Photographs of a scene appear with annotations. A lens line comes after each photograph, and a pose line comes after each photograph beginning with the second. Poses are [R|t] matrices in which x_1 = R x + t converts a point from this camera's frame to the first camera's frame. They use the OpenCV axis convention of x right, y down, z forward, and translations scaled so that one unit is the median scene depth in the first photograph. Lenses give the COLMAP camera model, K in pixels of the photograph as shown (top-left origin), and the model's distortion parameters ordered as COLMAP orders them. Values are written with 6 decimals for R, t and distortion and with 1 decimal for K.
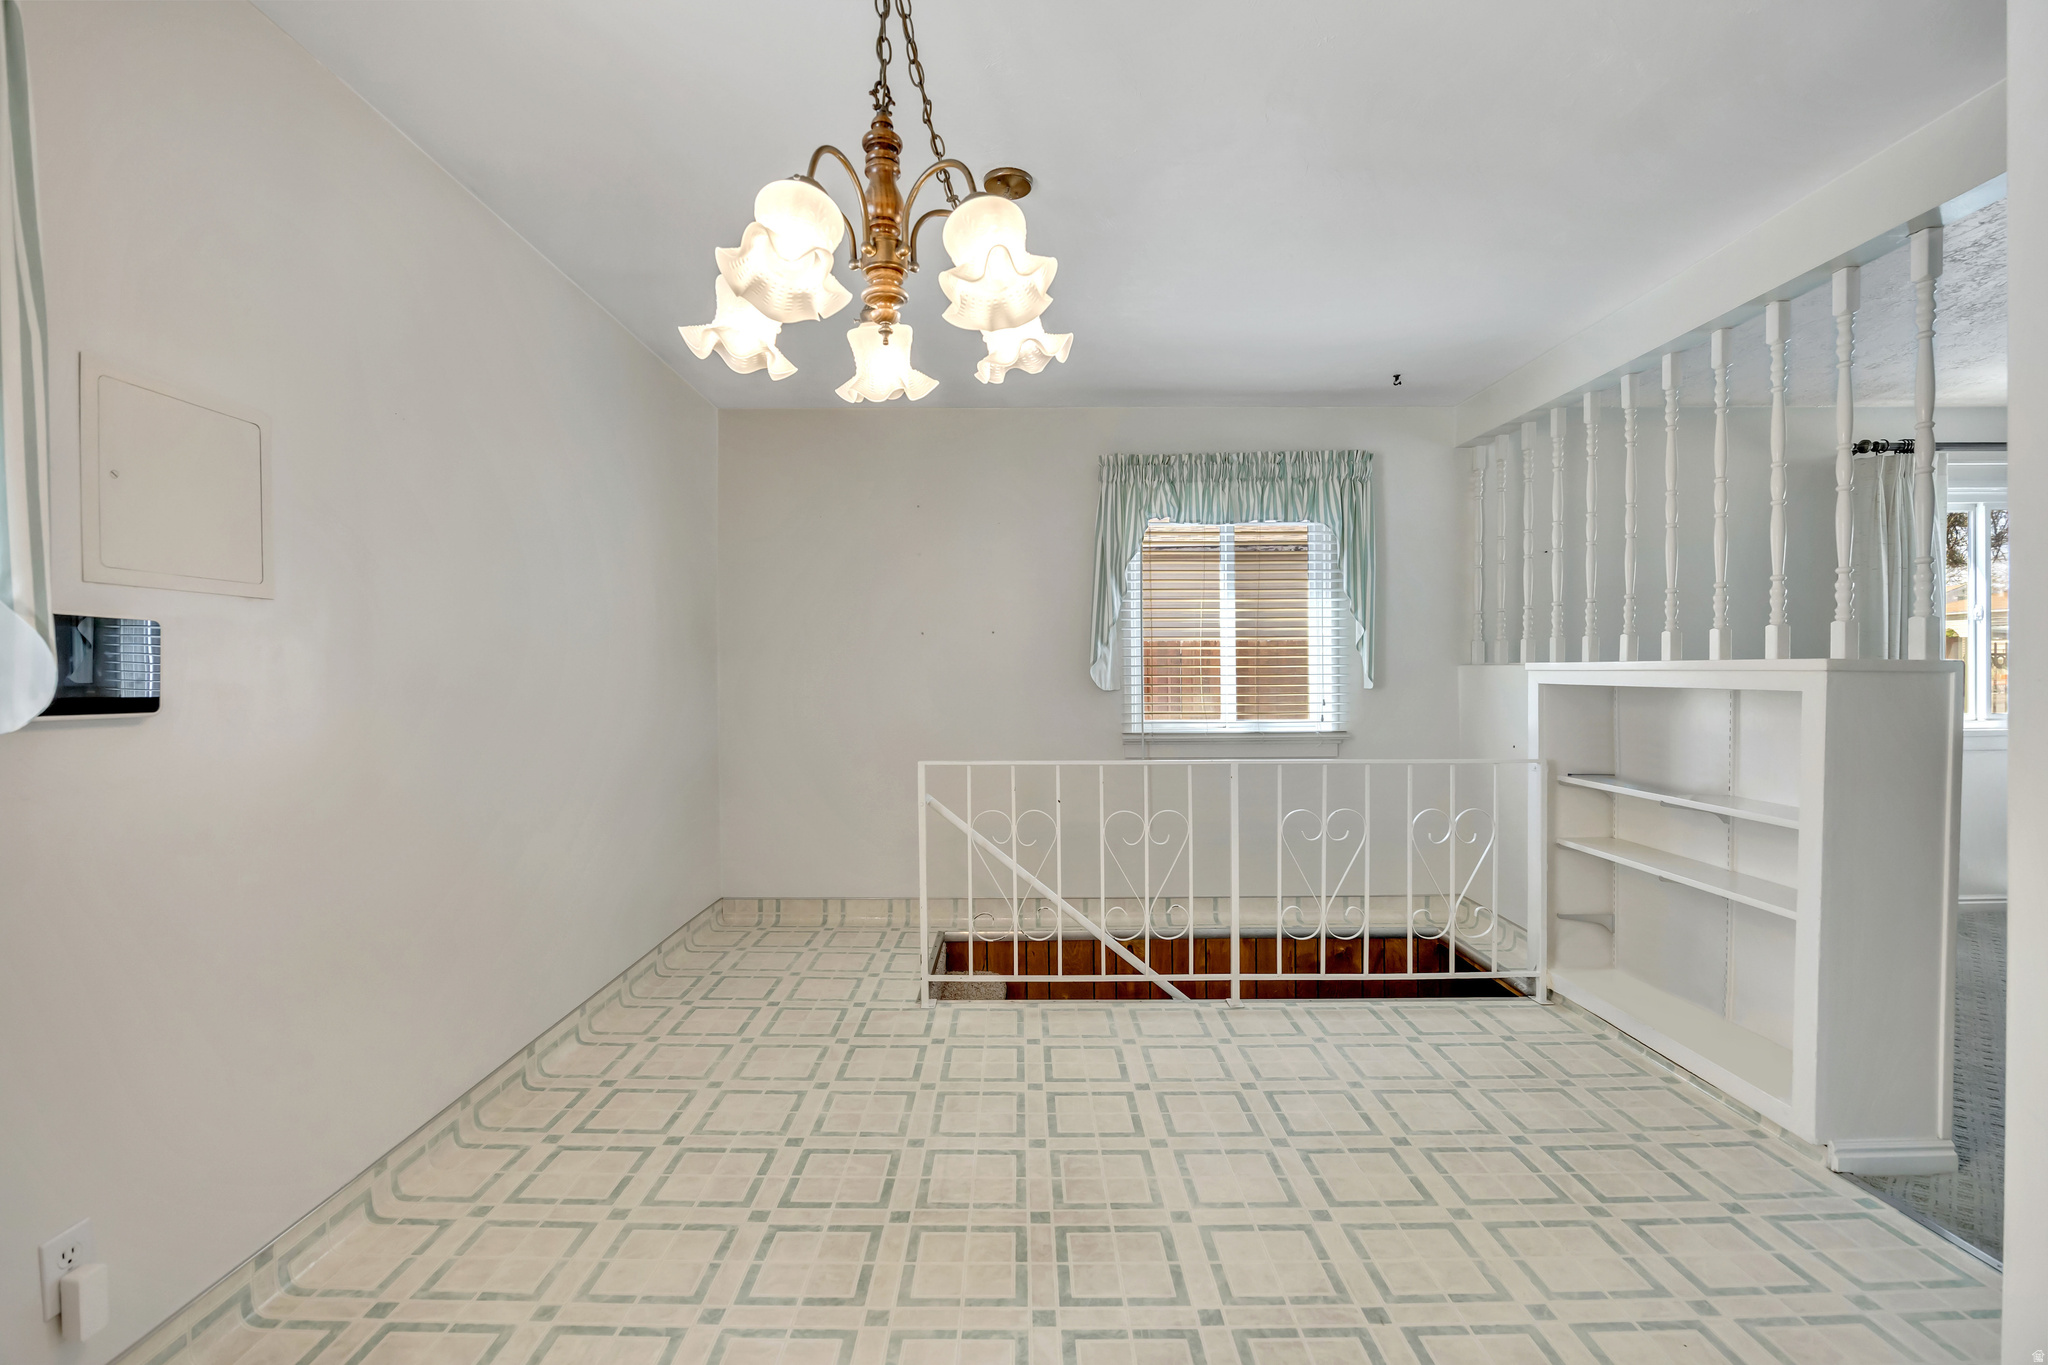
lens RADIAL K [[891.8, 0, 1024.0], [0, 891.8, 682.5], [0, 0, 1]] dist [-0.016031, 0.000743]
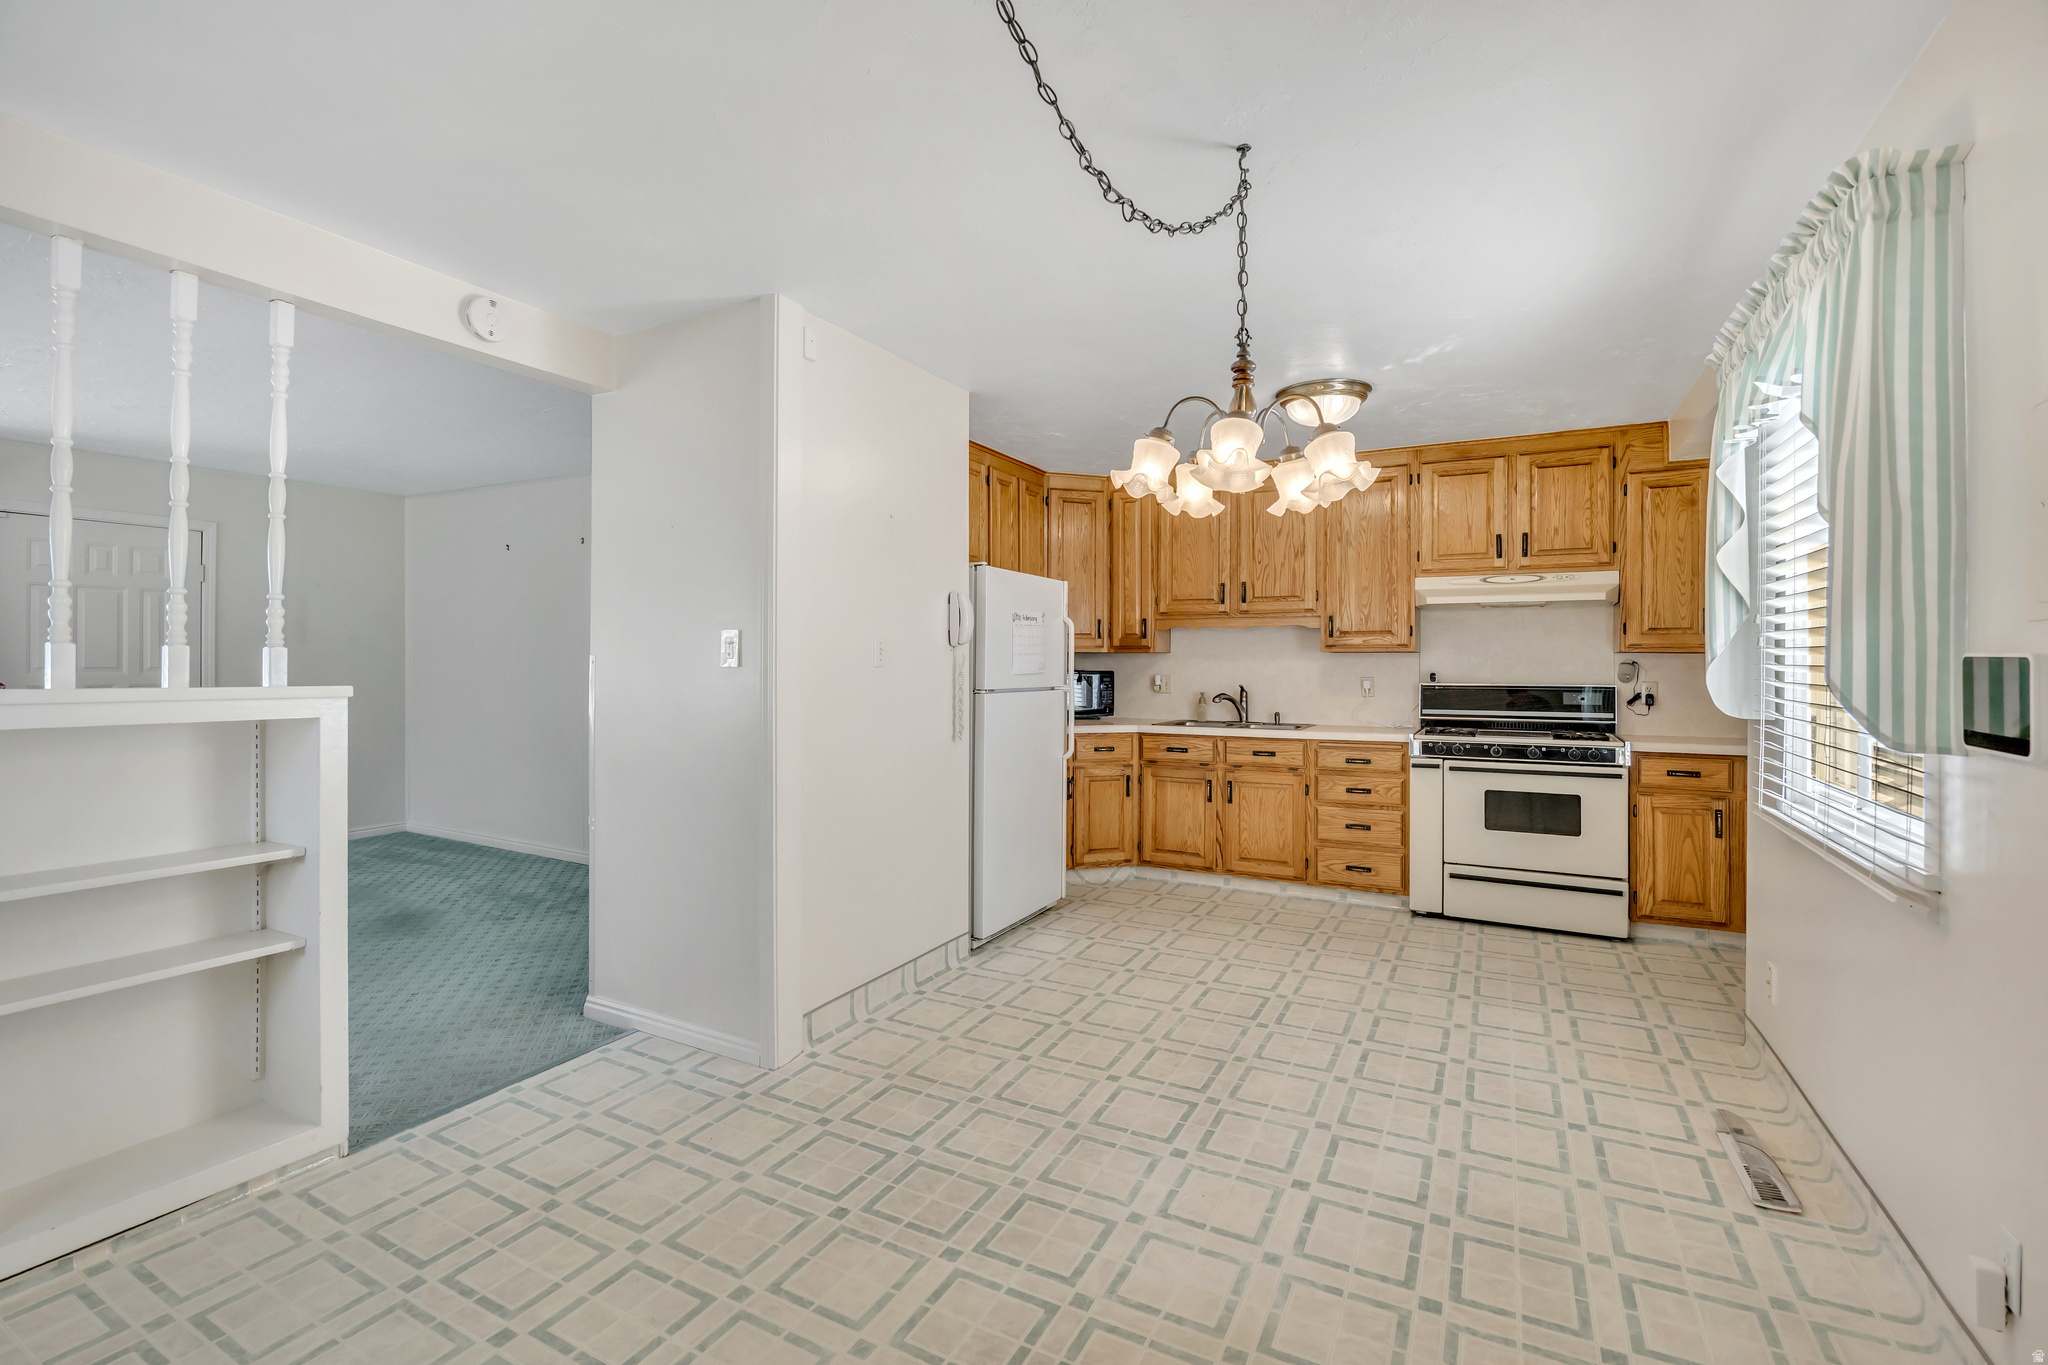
lens RADIAL K [[891.3, 0, 1027.6], [0, 891.3, 662.7], [0, 0, 1]] dist [-0.016013, 0.000581]
pose [[-0.881557, 0.005564, 0.472044, -0.362679], [0.009391, 0.999939, 0.005752, -0.055898], [-0.471983, 0.009504, -0.881556, 1.658010]]
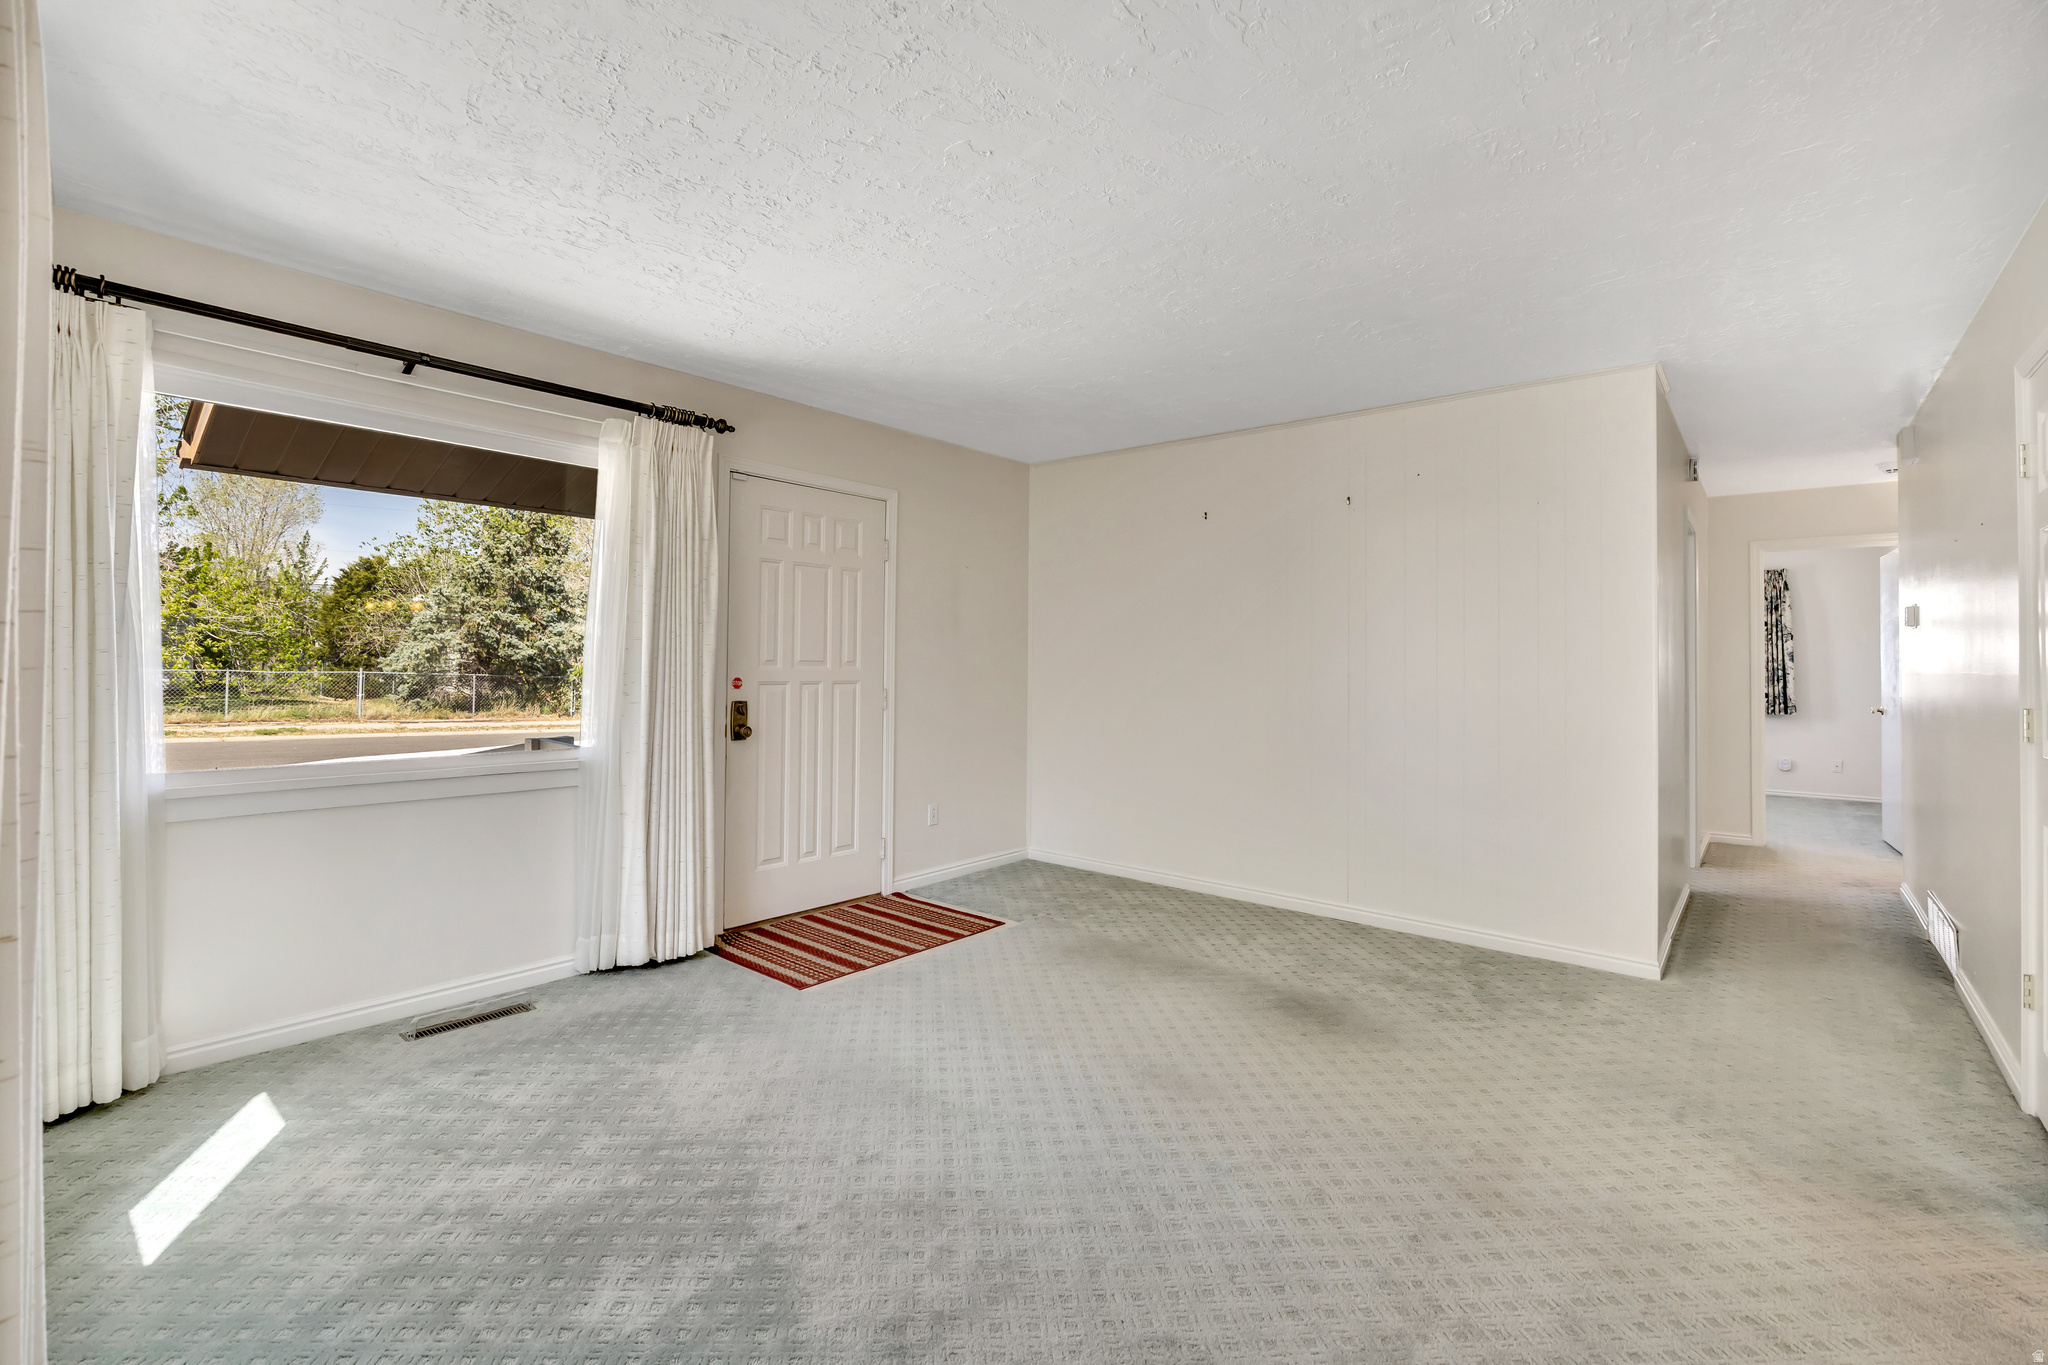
lens RADIAL K [[891.3, 0, 1027.6], [0, 891.3, 662.7], [0, 0, 1]] dist [-0.016013, 0.000581]
pose [[-0.759396, 0.012441, 0.650510, 1.385429], [0.010725, 0.999921, -0.006603, -0.031766], [-0.650540, 0.001962, -0.759469, 1.988672]]
